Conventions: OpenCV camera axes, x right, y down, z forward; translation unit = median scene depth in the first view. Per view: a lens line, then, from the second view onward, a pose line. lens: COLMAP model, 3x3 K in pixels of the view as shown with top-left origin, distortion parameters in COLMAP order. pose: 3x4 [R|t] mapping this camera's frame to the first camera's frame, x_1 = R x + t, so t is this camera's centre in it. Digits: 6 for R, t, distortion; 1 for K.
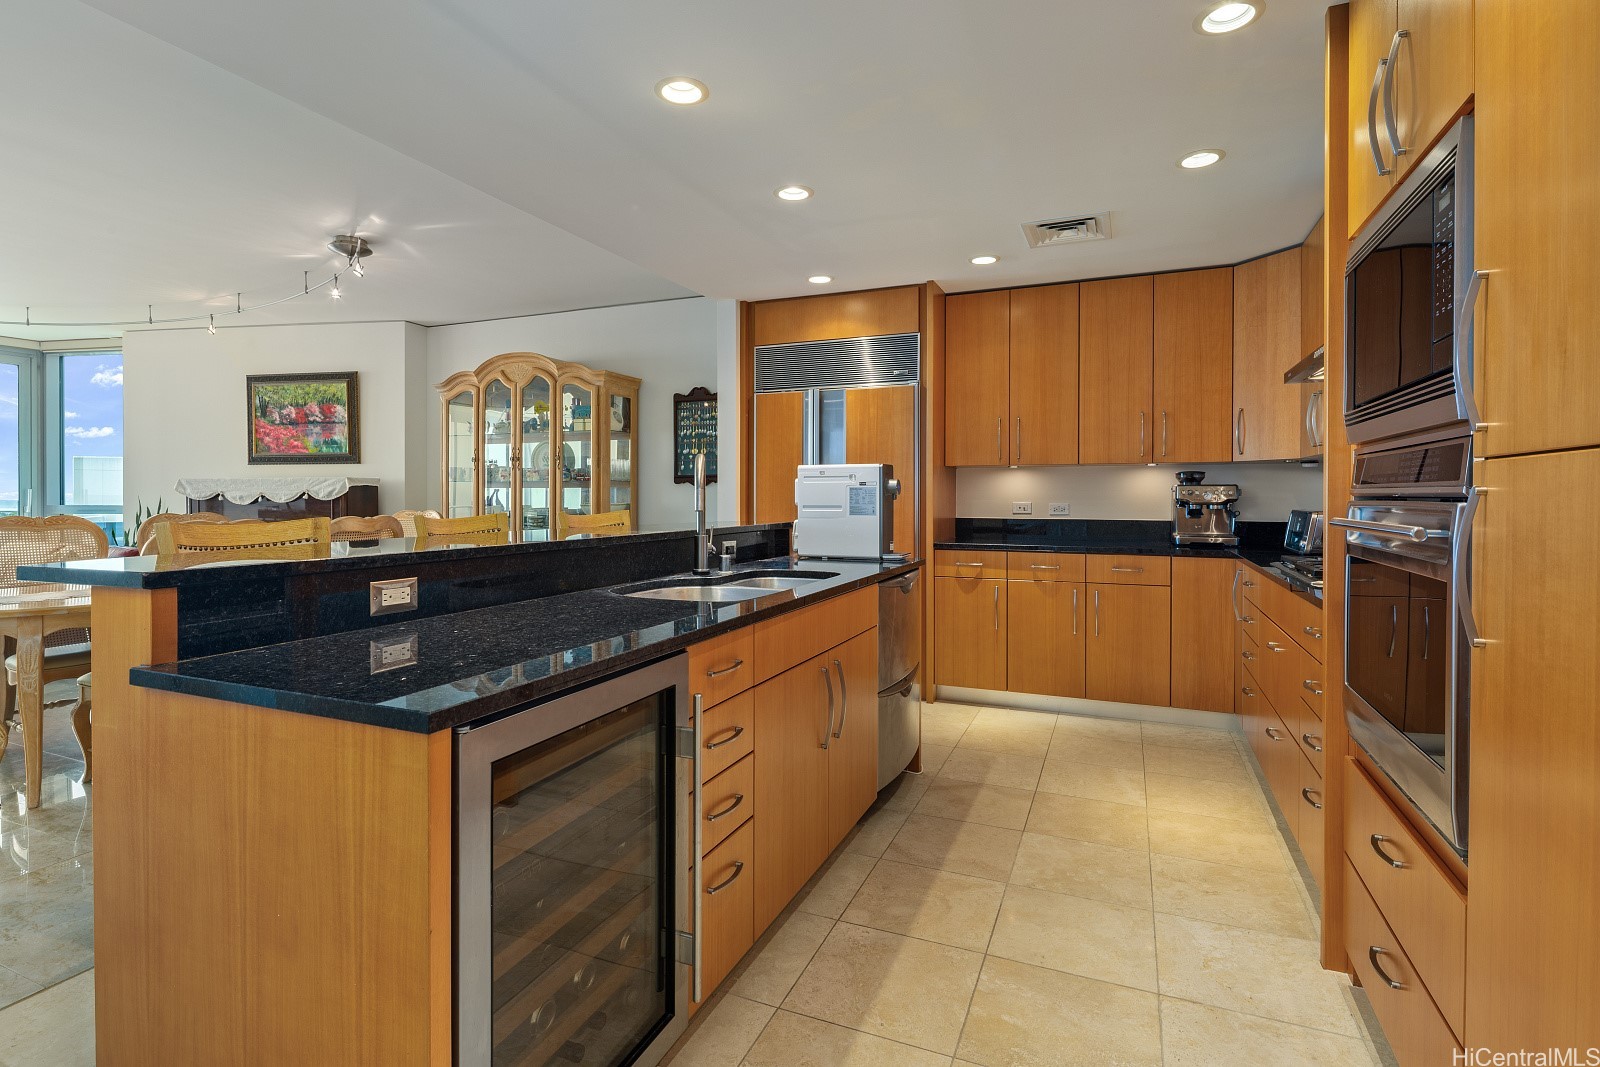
lens RADIAL K [[785.7, 0, 794.2], [0, 785.7, 500.2], [0, 0, 1]] dist [-0.002130, -0.001616]
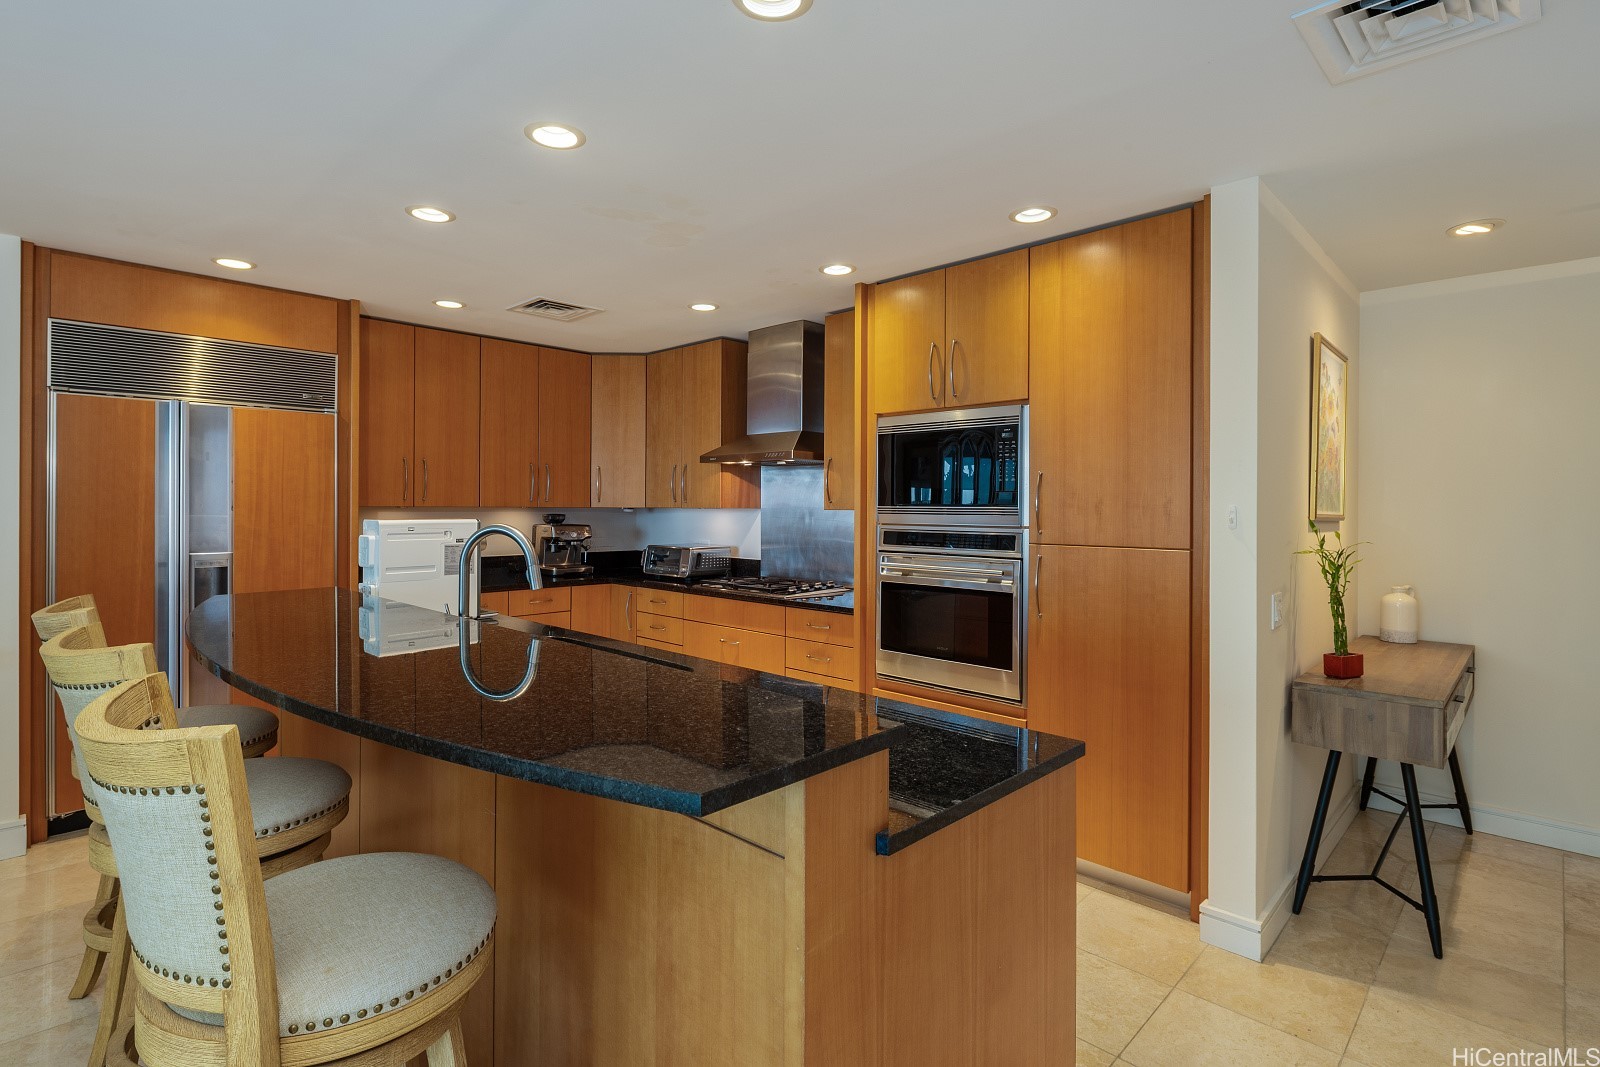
lens RADIAL K [[785.7, 0, 794.2], [0, 785.7, 500.2], [0, 0, 1]] dist [-0.002130, -0.001616]
pose [[0.351733, 0.009826, 0.936049, -0.522087], [-0.001900, 0.999950, -0.009782, -0.048664], [-0.936099, 0.001662, 0.351734, 0.239779]]
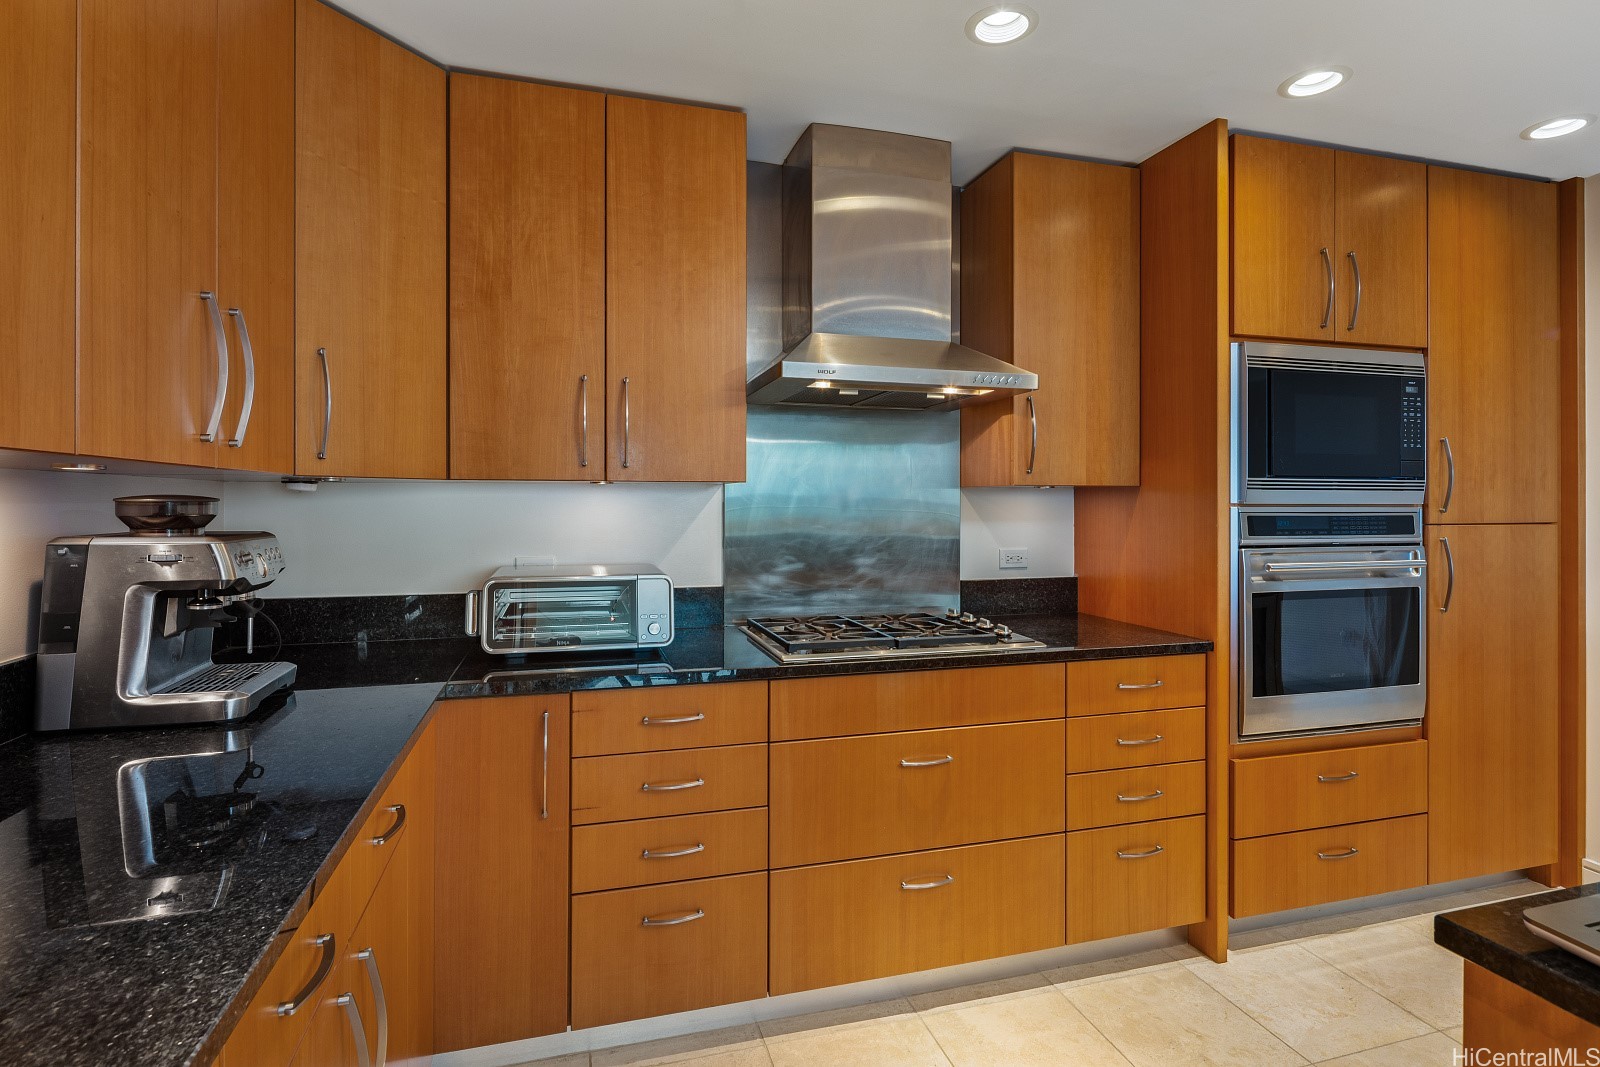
lens RADIAL K [[785.7, 0, 794.2], [0, 785.7, 500.2], [0, 0, 1]] dist [-0.002130, -0.001616]
pose [[-0.629706, -0.002244, 0.776831, 0.108679], [0.000867, 0.999993, 0.003591, -0.036498], [-0.776833, 0.002935, -0.629699, 1.088697]]
